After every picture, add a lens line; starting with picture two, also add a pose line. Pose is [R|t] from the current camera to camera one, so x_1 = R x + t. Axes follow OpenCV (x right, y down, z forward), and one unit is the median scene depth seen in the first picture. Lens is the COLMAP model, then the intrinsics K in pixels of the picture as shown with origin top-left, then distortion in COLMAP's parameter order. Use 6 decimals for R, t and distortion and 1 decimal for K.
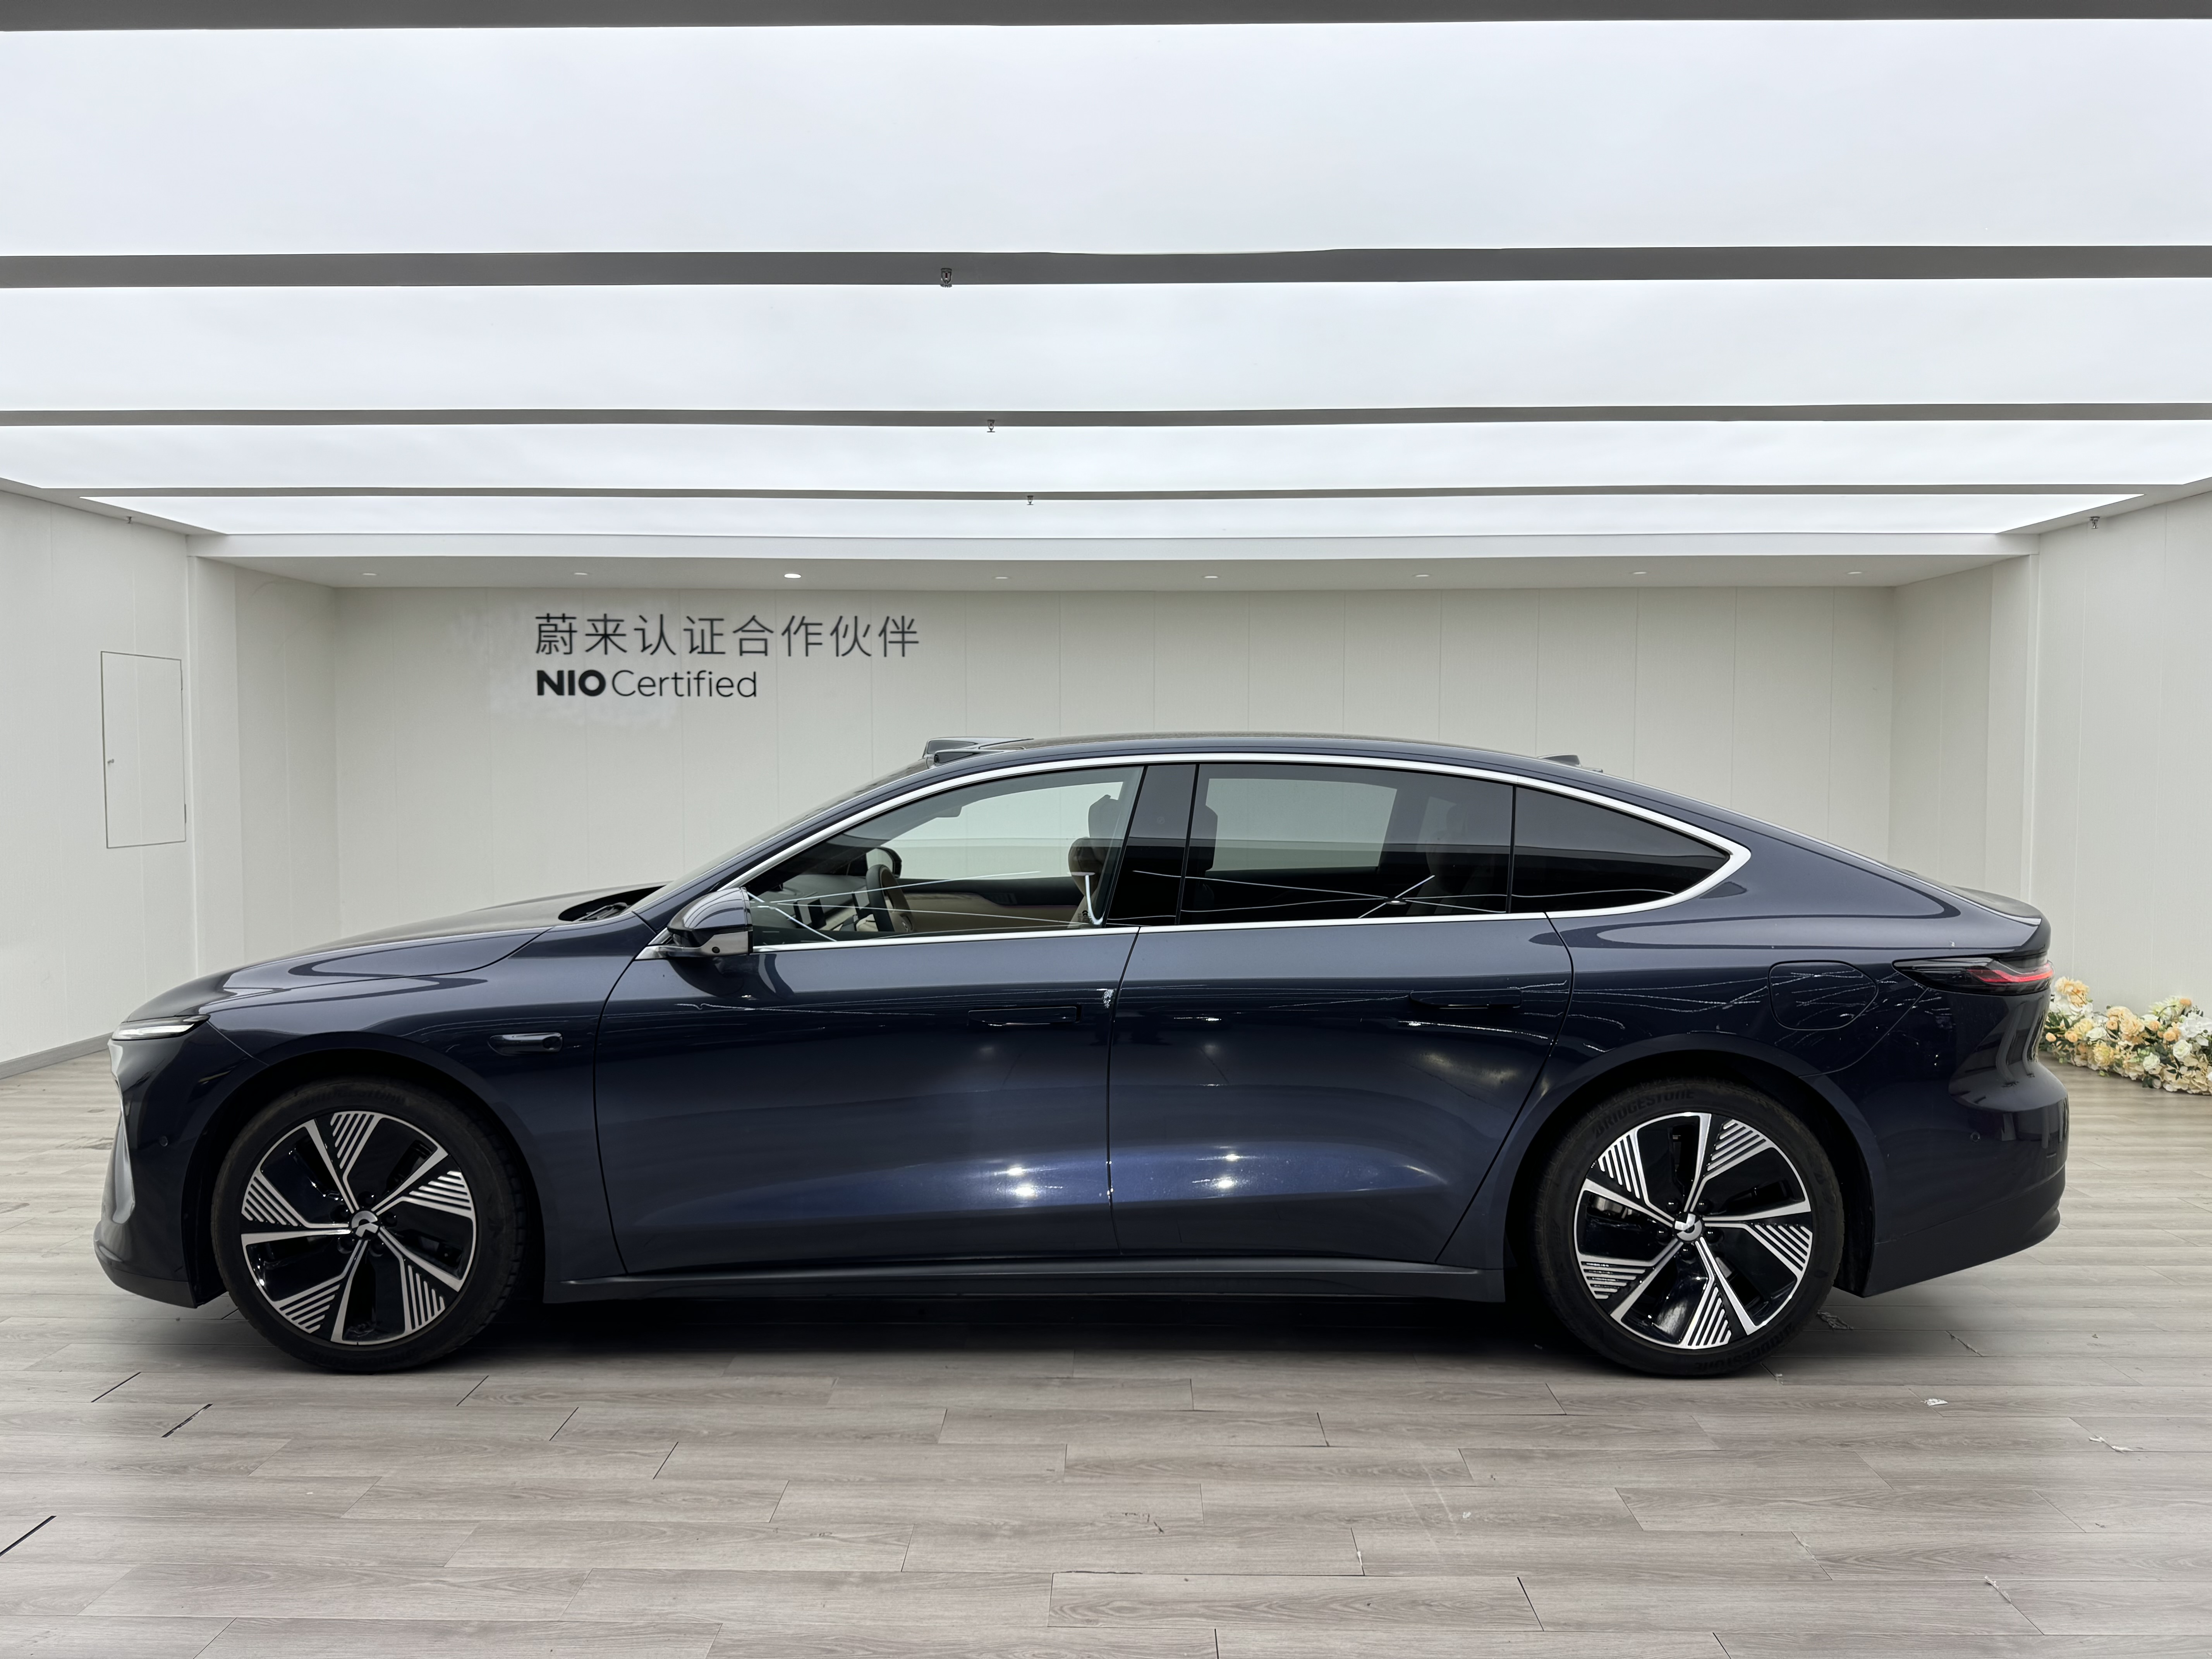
lens RADIAL K [[1560.7, 0, 1140.1], [0, 1560.7, 851.5], [0, 0, 1]] dist [0.025011, -0.028409]
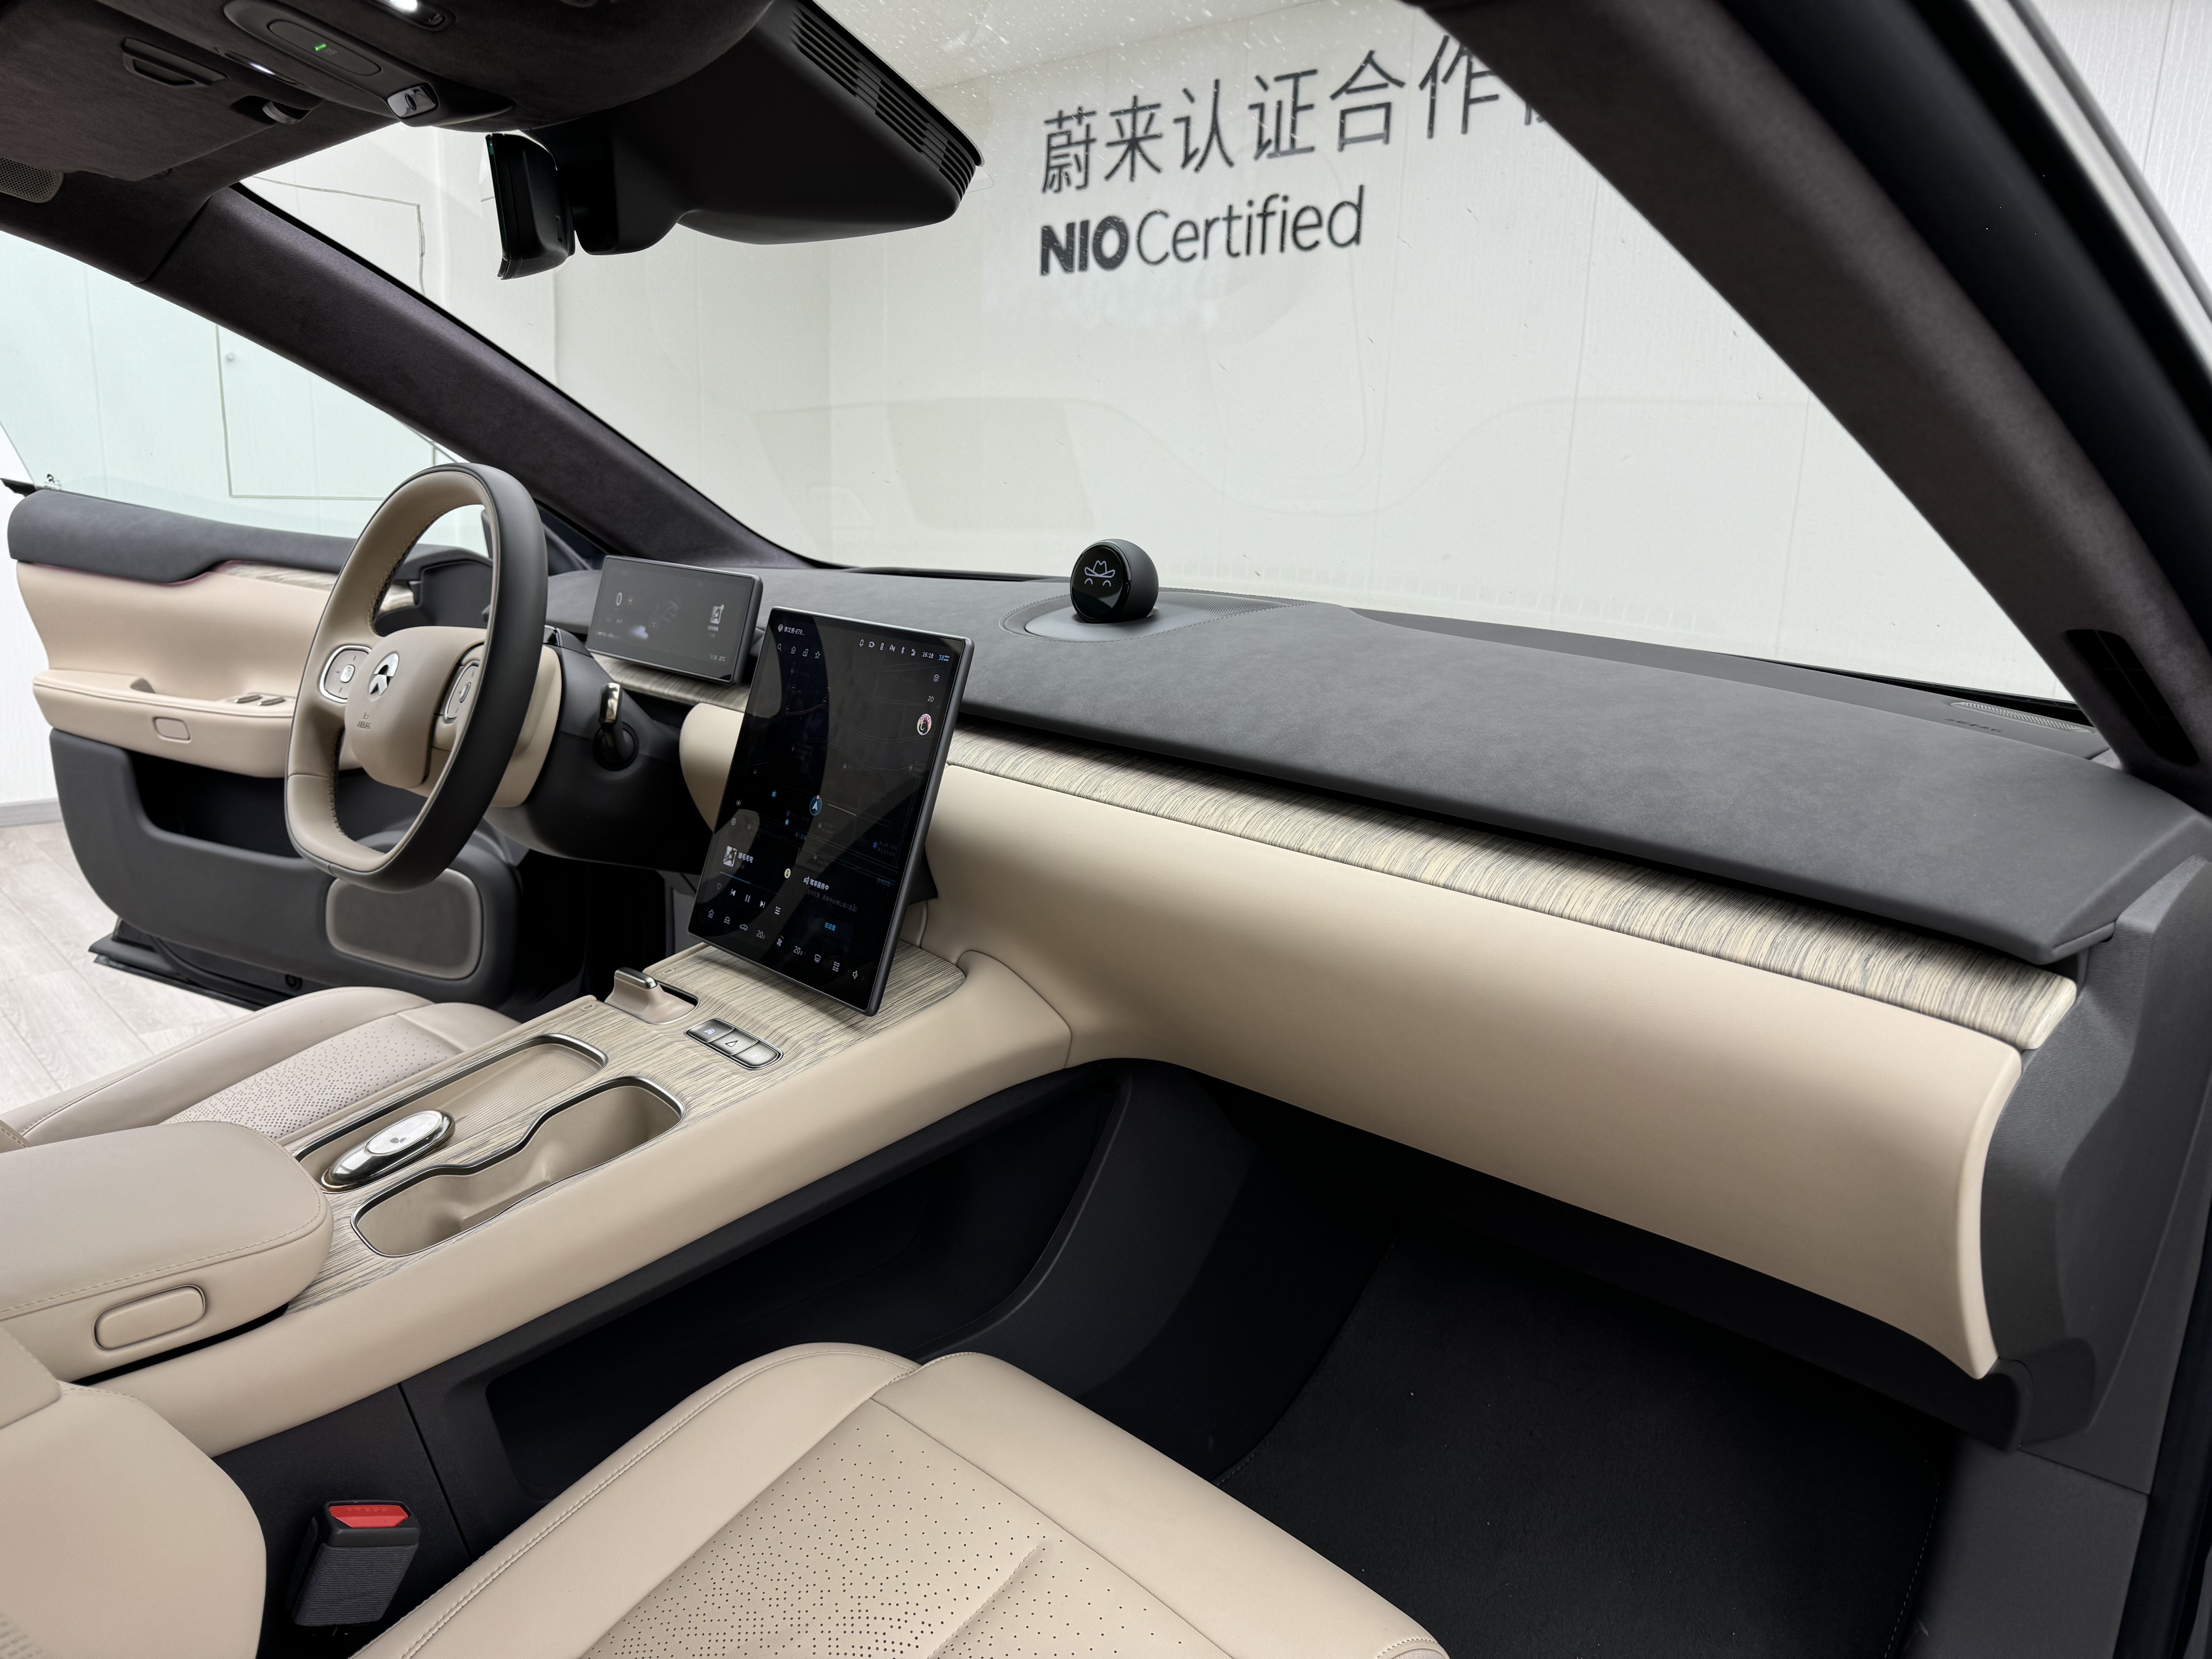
lens RADIAL K [[1560.7, 0, 1117.8], [0, 1560.7, 840.1], [0, 0, 1]] dist [0.025011, -0.028409]
pose [[0.679690, 0.187203, -0.709208, 0.059766], [-0.076444, 0.979697, 0.185339, -0.009126], [0.729505, -0.071758, 0.680201, 0.631259]]
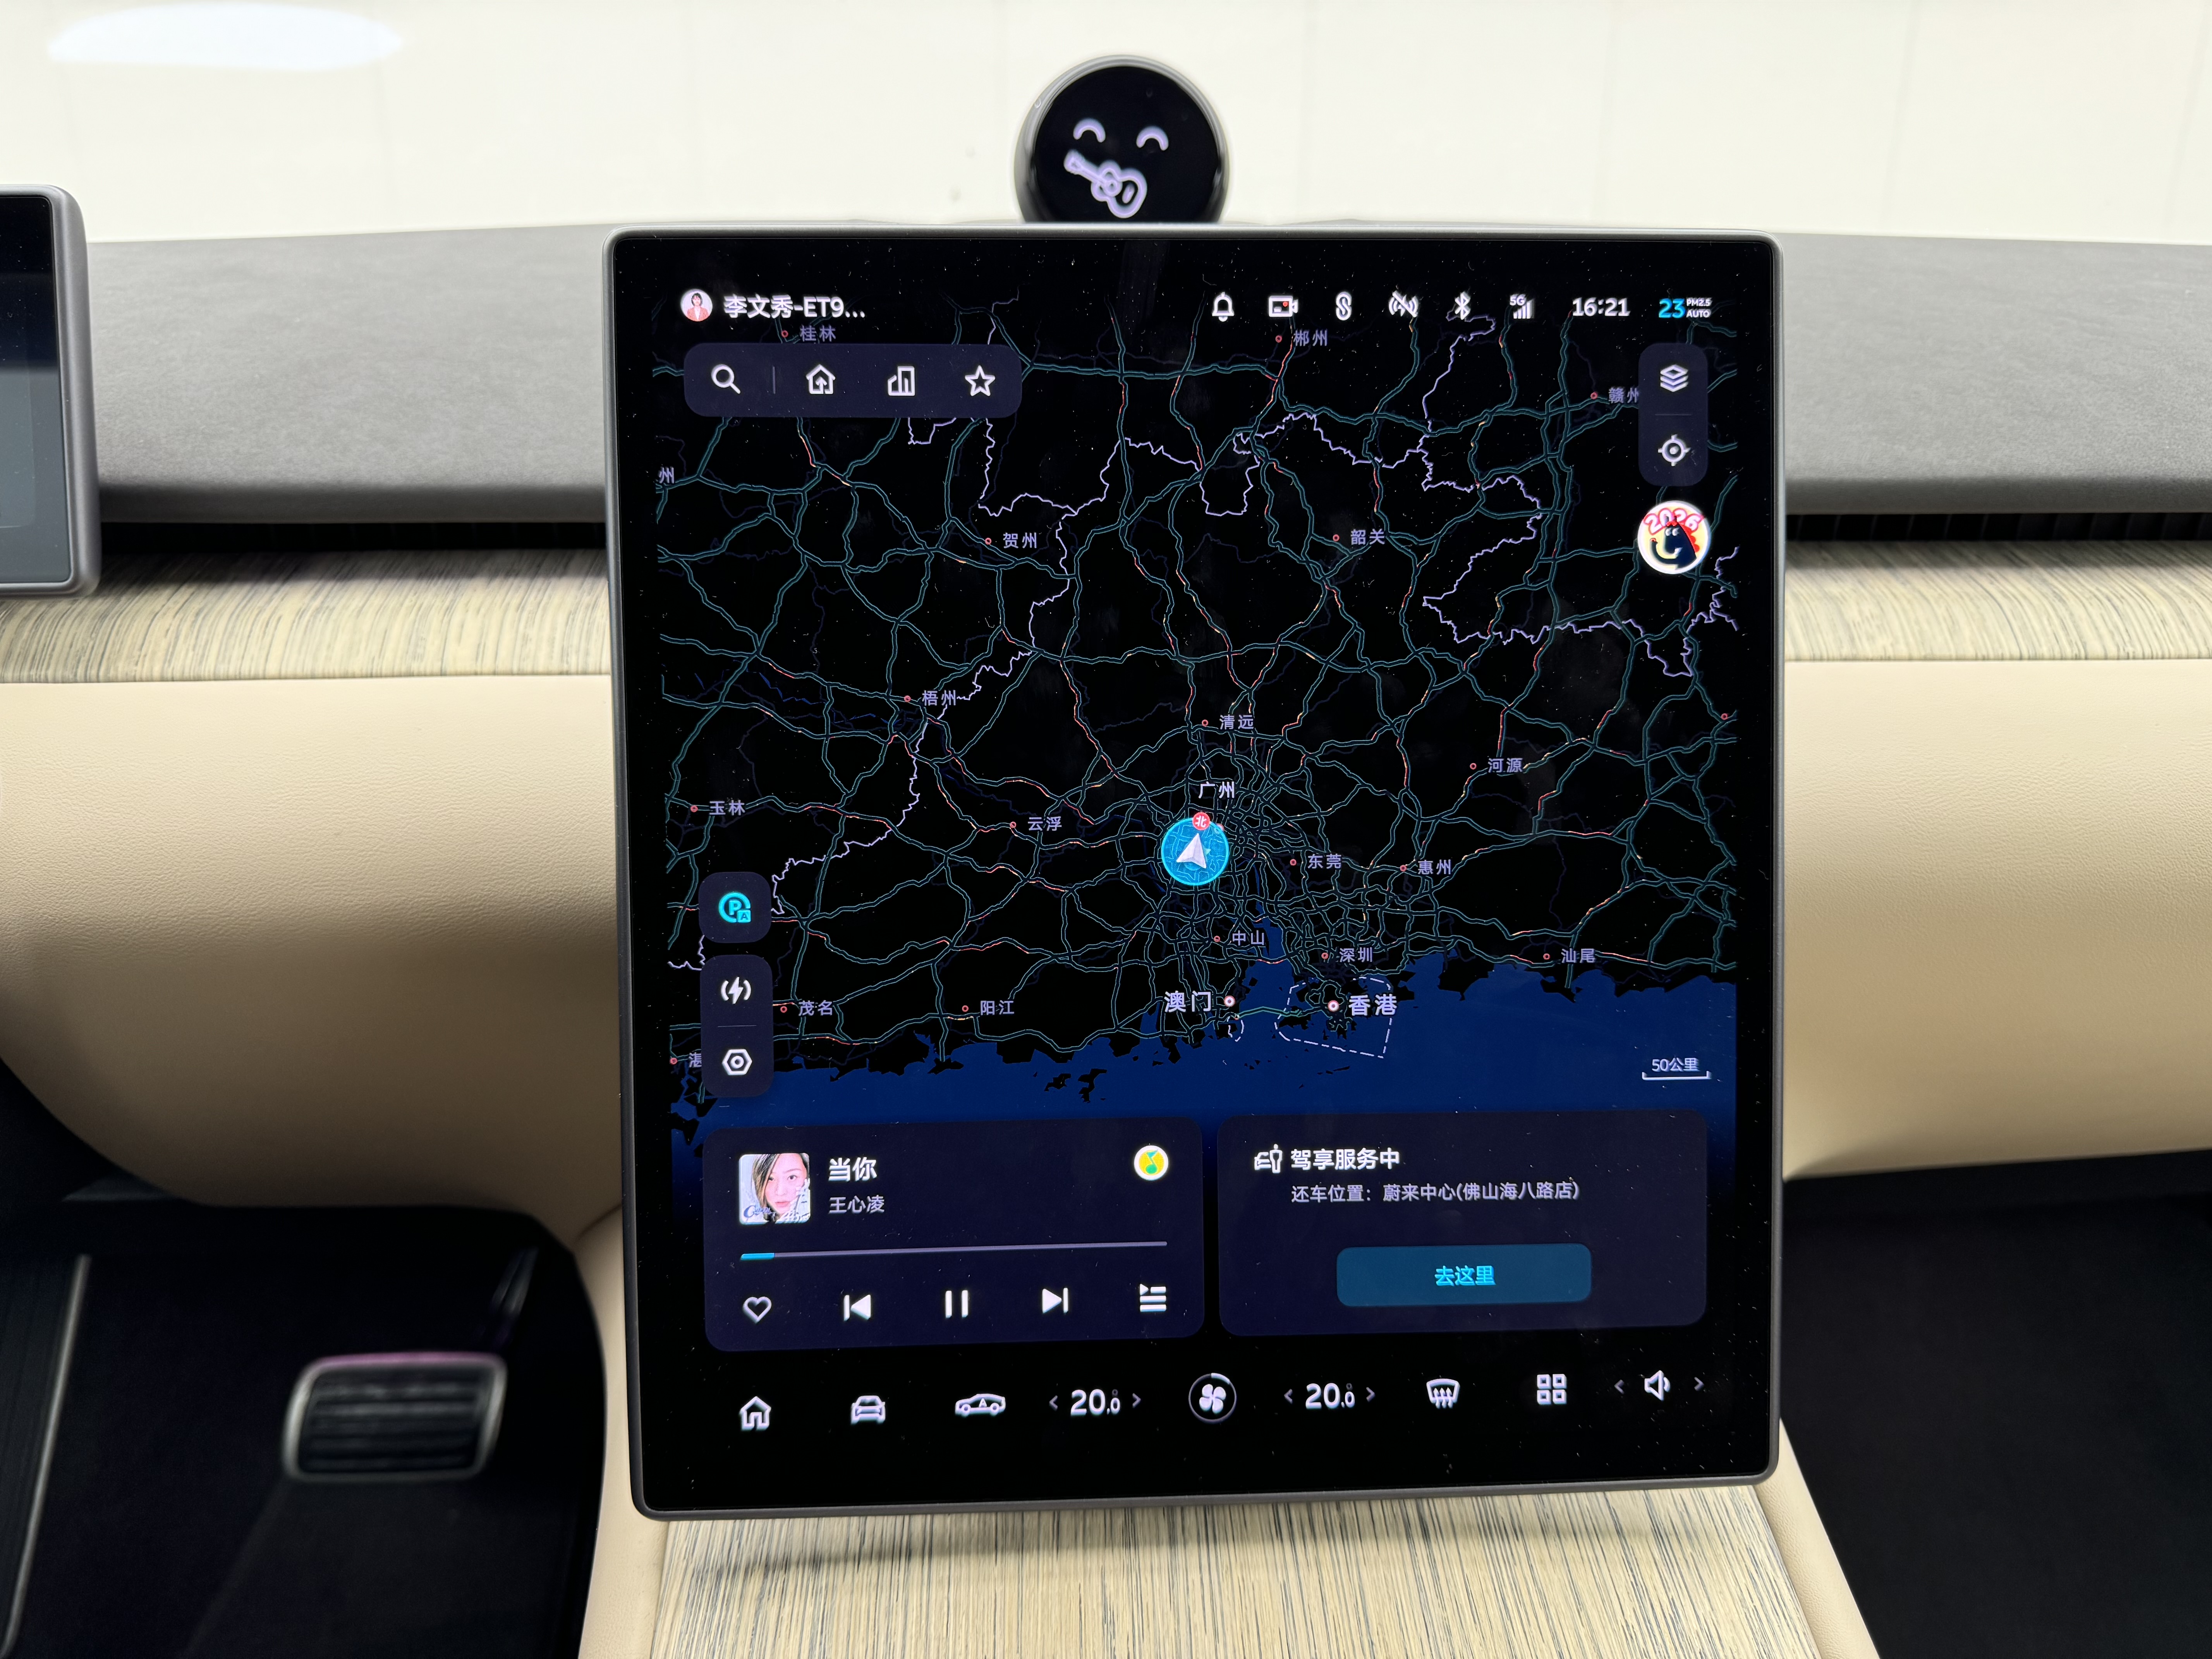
lens RADIAL K [[1560.7, 0, 1106.6], [0, 1560.7, 779.8], [0, 0, 1]] dist [0.025011, -0.028409]
pose [[0.999628, -0.013154, 0.023887, -0.040377], [0.005425, 0.954384, 0.298532, -0.000931], [-0.026724, -0.298291, 0.954101, 0.663034]]
